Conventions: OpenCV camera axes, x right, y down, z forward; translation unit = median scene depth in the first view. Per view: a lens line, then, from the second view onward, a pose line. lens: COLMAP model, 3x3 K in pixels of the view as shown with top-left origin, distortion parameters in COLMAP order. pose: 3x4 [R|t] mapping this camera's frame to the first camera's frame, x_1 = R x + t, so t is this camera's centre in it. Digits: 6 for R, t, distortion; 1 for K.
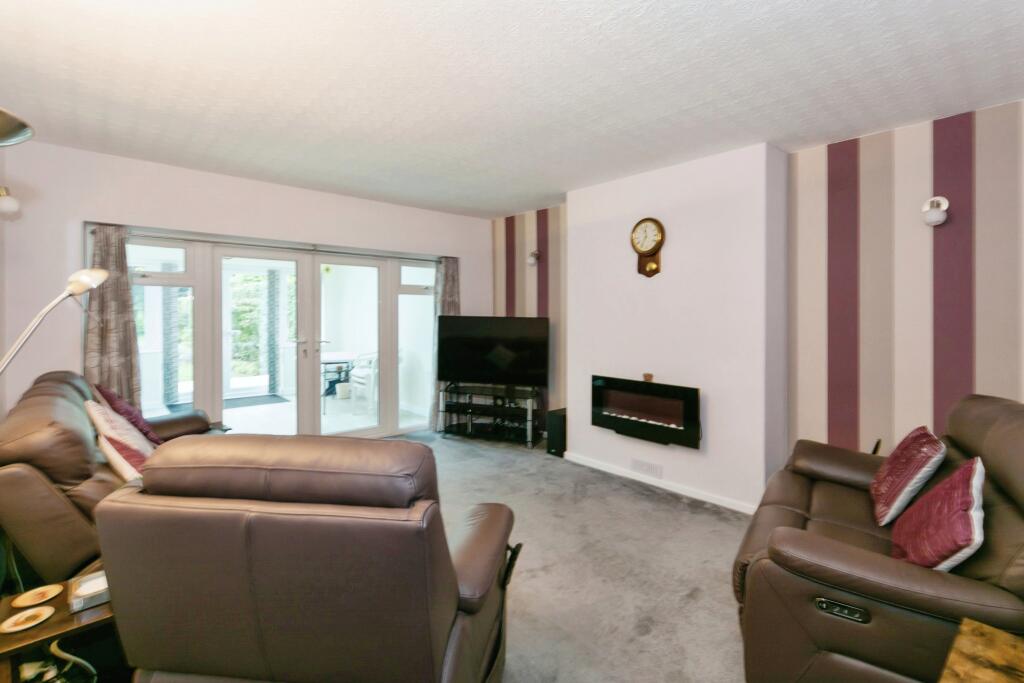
lens RADIAL K [[454.2, 0, 517.9], [0, 454.2, 327.9], [0, 0, 1]] dist [0.000890, 0.000710]
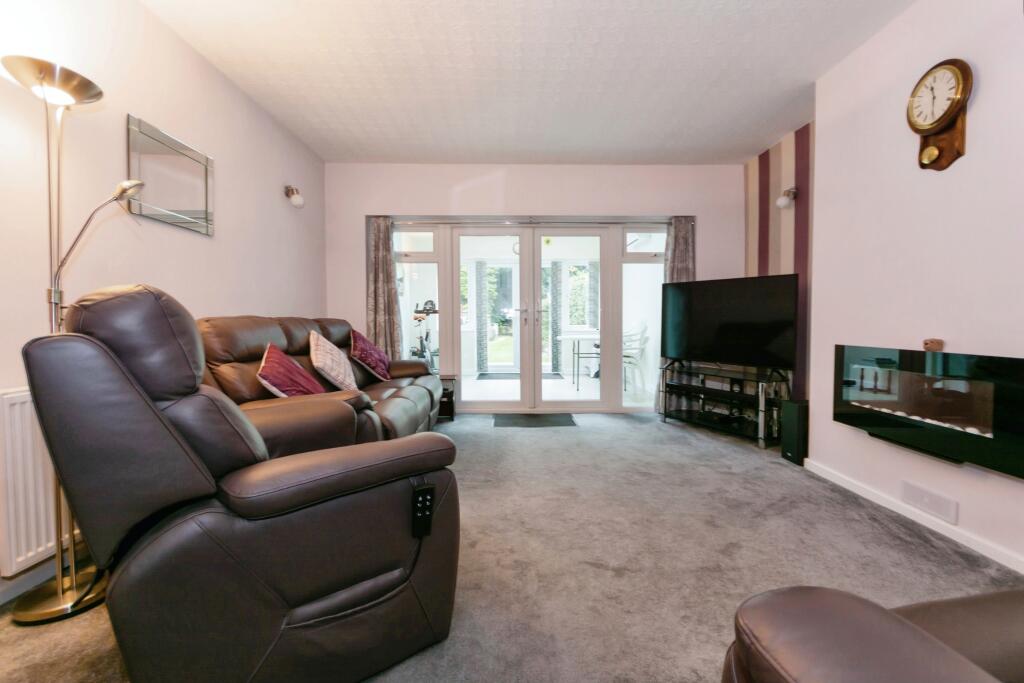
lens RADIAL K [[445.1, 0, 512.0], [0, 445.1, 341.5], [0, 0, 1]] dist [-0.001457, 0.000011]
pose [[0.765928, 0.028480, -0.642296, 0.190842], [-0.009598, 0.999414, 0.032870, 0.071845], [0.642855, -0.019011, 0.765752, 0.178295]]
